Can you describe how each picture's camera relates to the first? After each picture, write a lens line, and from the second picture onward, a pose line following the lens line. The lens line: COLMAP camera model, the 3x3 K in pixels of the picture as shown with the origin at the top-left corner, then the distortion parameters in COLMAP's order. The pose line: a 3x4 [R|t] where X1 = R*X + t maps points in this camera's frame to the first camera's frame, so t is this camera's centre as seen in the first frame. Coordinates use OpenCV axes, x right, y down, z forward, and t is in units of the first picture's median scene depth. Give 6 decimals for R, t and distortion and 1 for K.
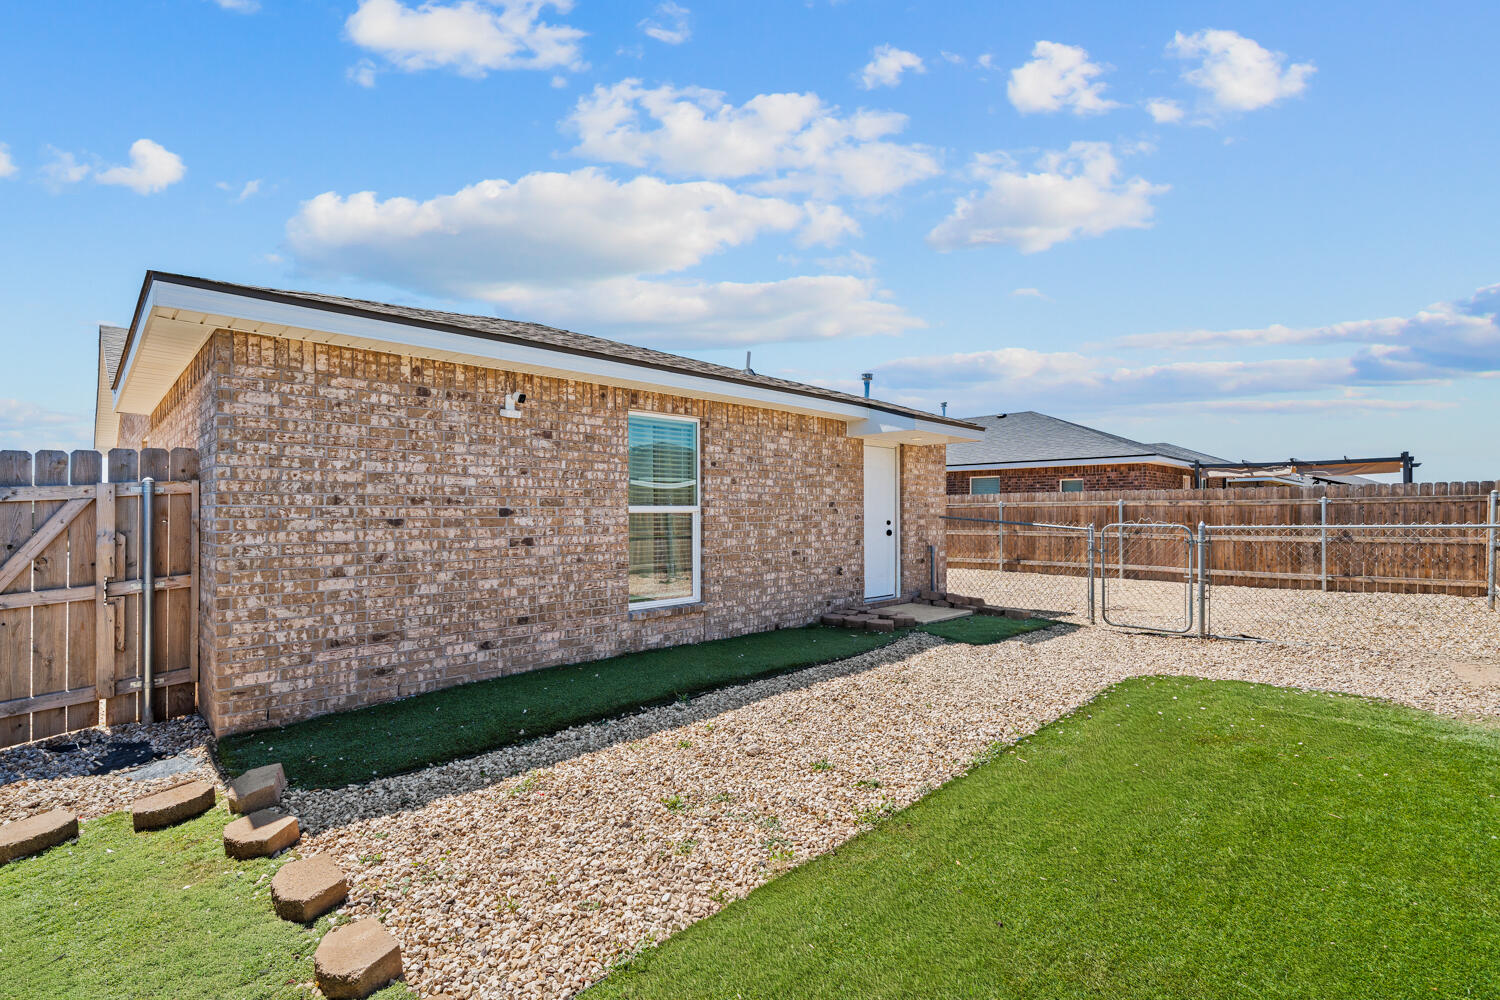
lens RADIAL K [[675.0, 0, 749.7], [0, 675.0, 504.9], [0, 0, 1]] dist [-0.000806, 0.000059]
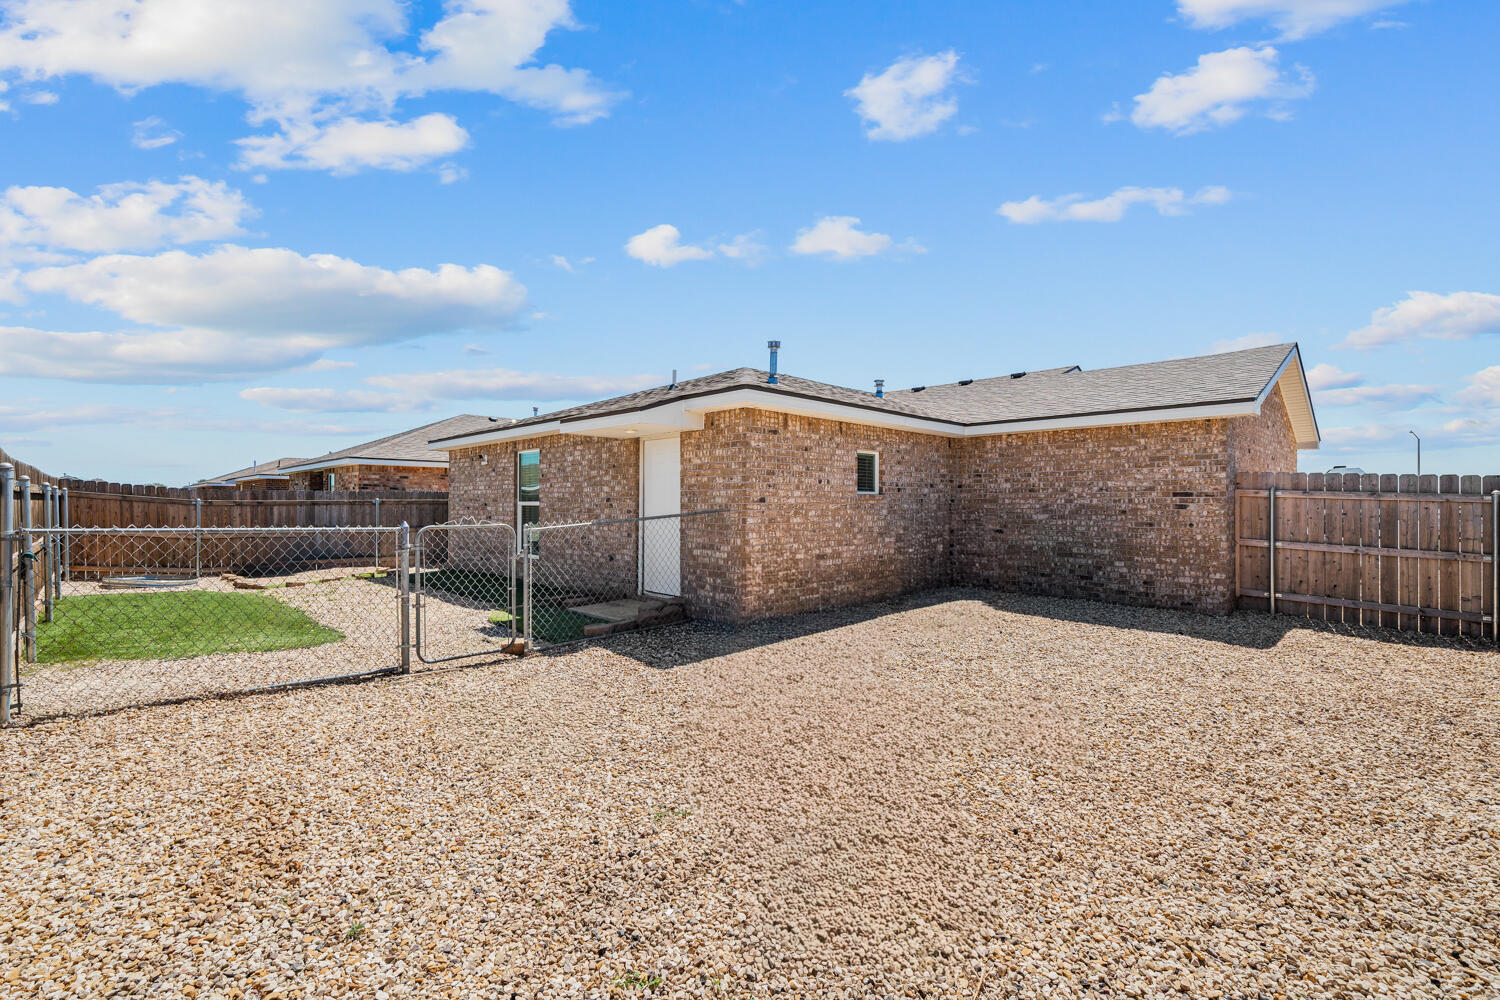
lens RADIAL K [[653.5, 0, 749.1], [0, 653.5, 497.4], [0, 0, 1]] dist [0.001057, -0.000059]
pose [[-0.008873, -0.000109, -0.999961, 1.257047], [0.010079, 0.999949, -0.000198, -0.002304], [0.999910, -0.010080, -0.008871, 1.257270]]
